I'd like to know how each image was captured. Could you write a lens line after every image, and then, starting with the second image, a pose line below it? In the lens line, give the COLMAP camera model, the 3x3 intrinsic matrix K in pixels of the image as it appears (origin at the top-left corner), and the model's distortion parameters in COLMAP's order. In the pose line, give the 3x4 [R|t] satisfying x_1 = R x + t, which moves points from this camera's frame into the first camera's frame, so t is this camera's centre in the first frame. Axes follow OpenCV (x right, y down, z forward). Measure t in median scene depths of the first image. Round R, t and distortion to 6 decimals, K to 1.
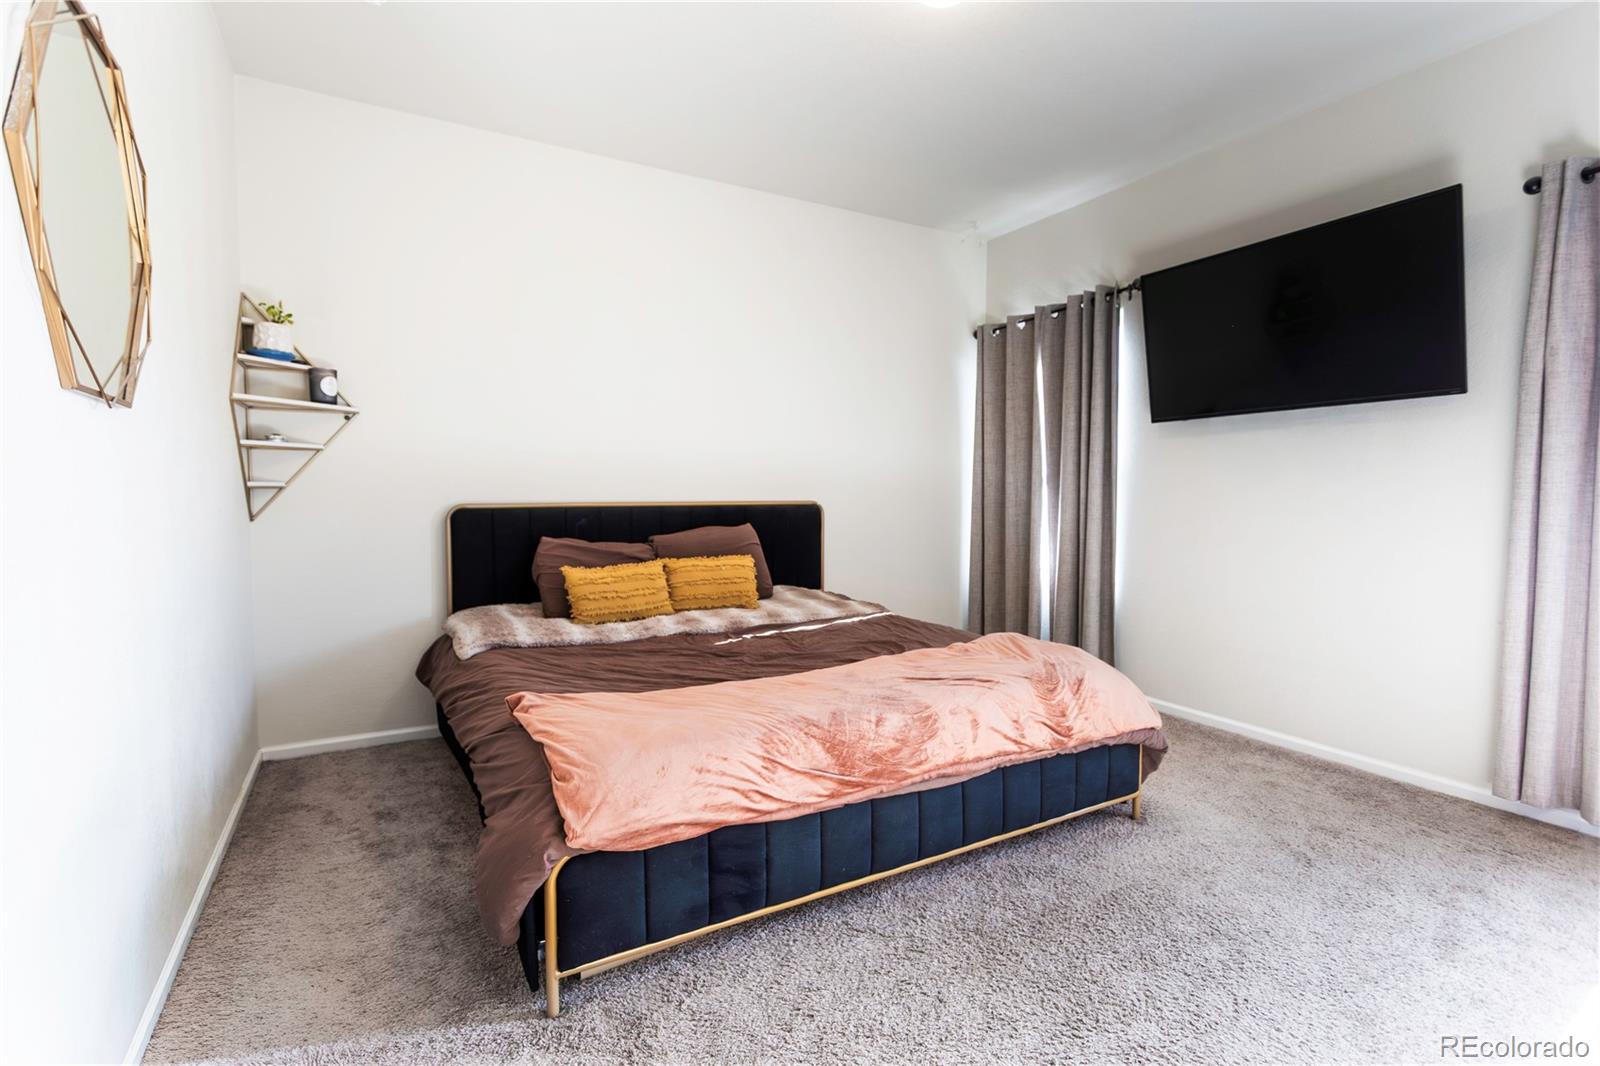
lens RADIAL K [[752.1, 0, 800.0], [0, 752.1, 533.0], [0, 0, 1]] dist [0.001919, 0.000117]
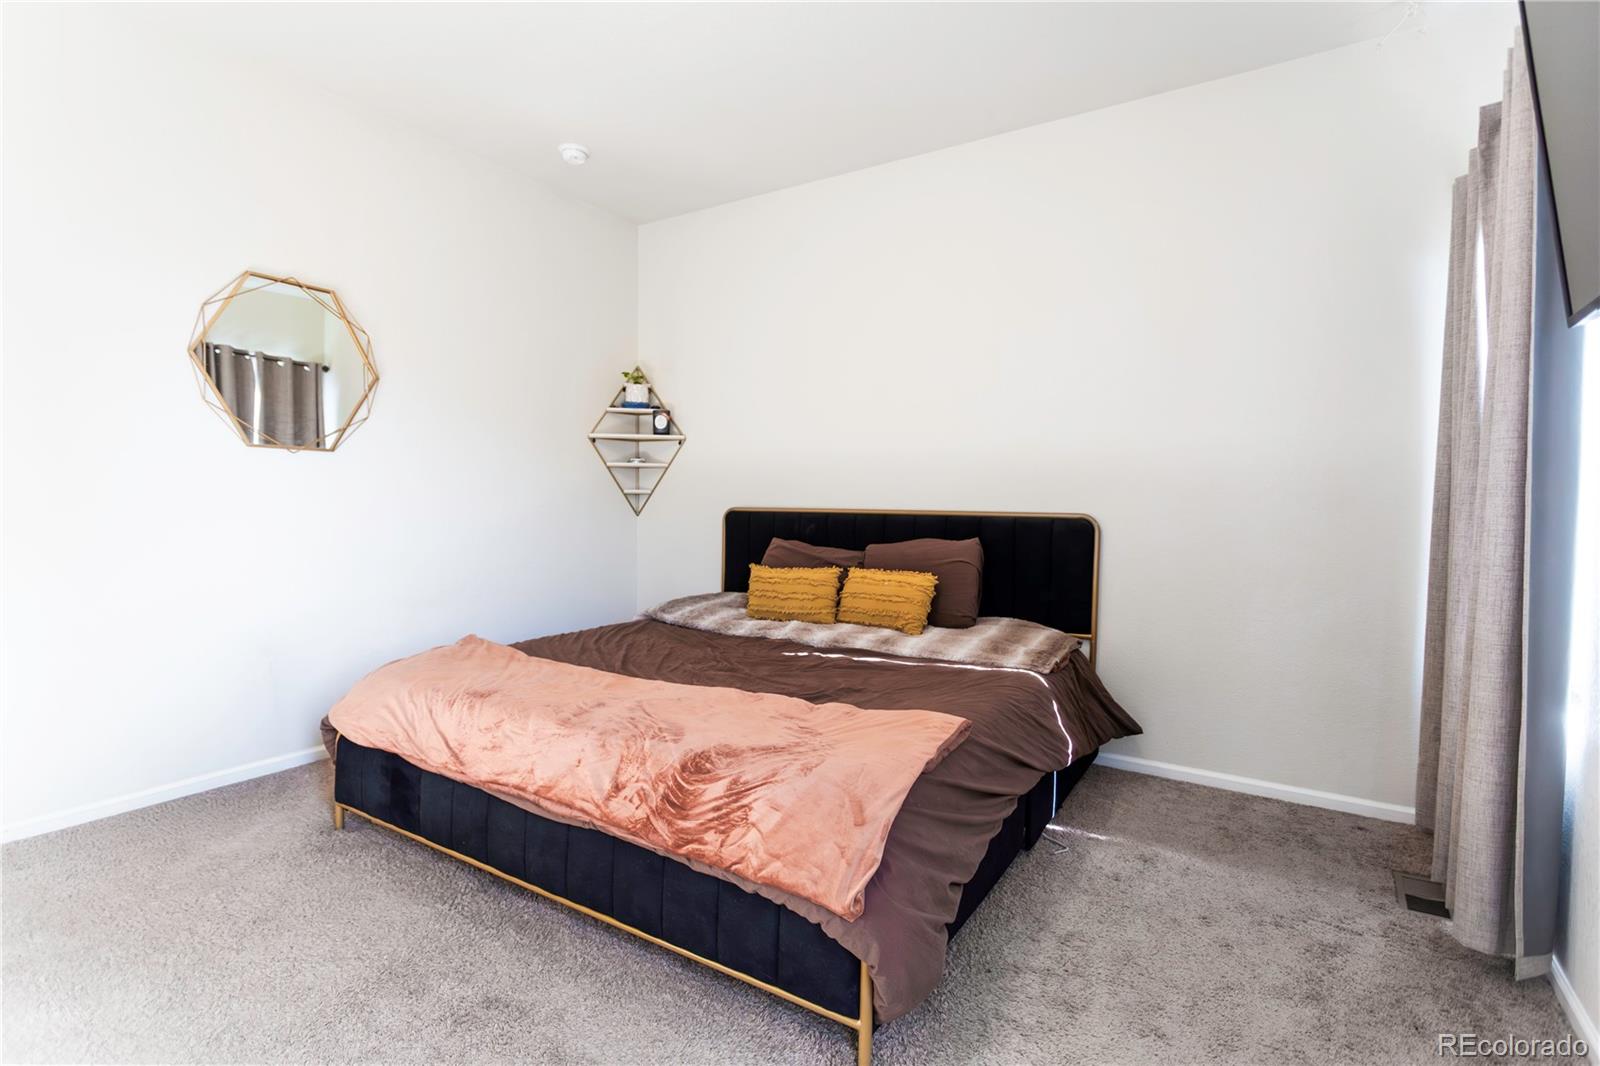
lens RADIAL K [[752.1, 0, 800.0], [0, 752.1, 533.0], [0, 0, 1]] dist [0.001919, 0.000117]
pose [[0.484312, 0.045669, -0.873703, 0.659130], [-0.057643, 0.998132, 0.020221, -0.027453], [0.872994, 0.040570, 0.486040, 0.486314]]
